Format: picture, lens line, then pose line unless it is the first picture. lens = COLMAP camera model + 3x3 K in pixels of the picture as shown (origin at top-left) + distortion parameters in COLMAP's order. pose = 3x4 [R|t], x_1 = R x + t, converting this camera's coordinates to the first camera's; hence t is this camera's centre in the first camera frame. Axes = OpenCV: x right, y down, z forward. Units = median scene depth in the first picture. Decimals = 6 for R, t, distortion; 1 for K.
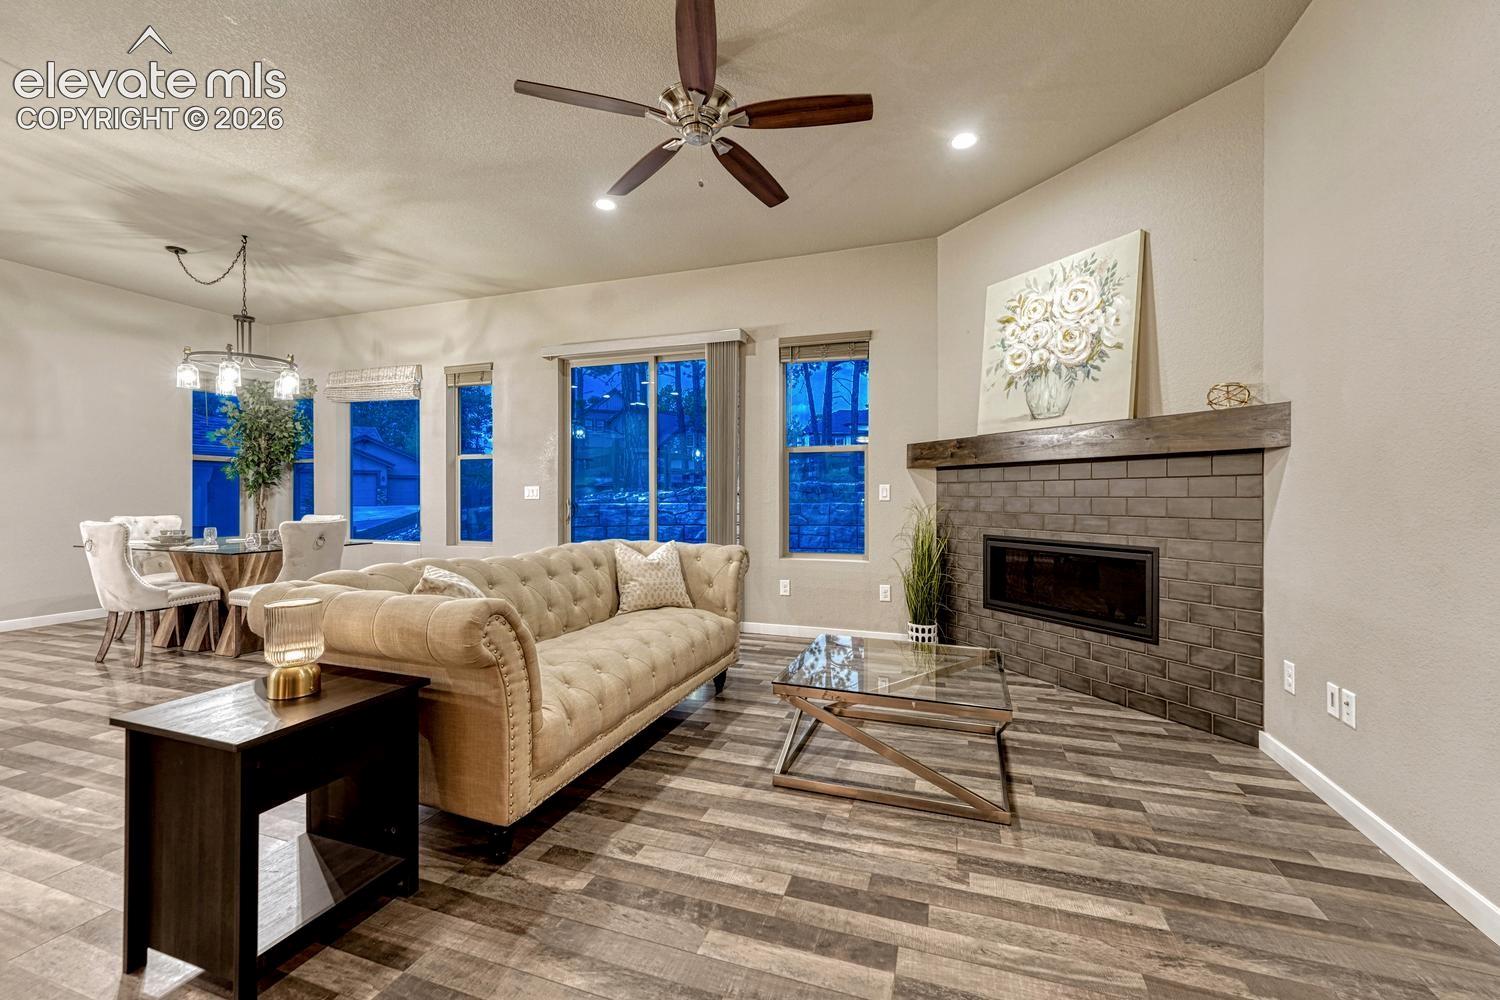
lens RADIAL K [[613.8, 0, 740.6], [0, 613.8, 500.8], [0, 0, 1]] dist [-0.004303, -0.000416]
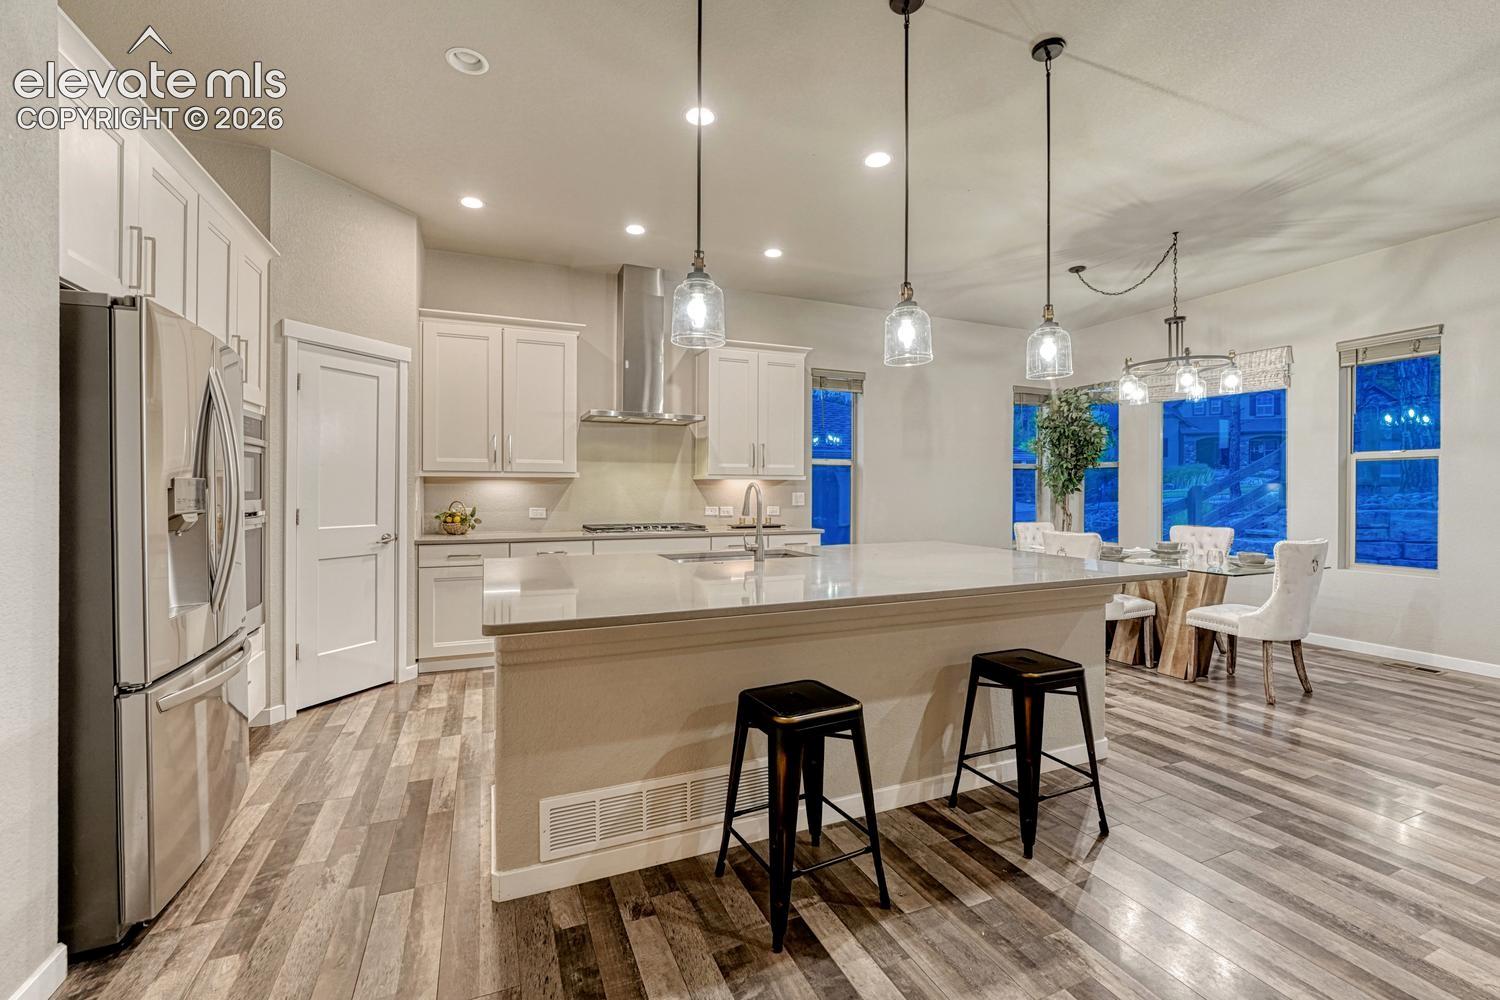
lens RADIAL K [[613.8, 0, 738.4], [0, 613.8, 493.9], [0, 0, 1]] dist [-0.004303, -0.000416]
pose [[0.678287, 0.001997, -0.734794, -0.547613], [-0.004310, 0.999990, -0.001260, -0.024331], [0.734784, 0.004022, 0.678289, -0.129283]]
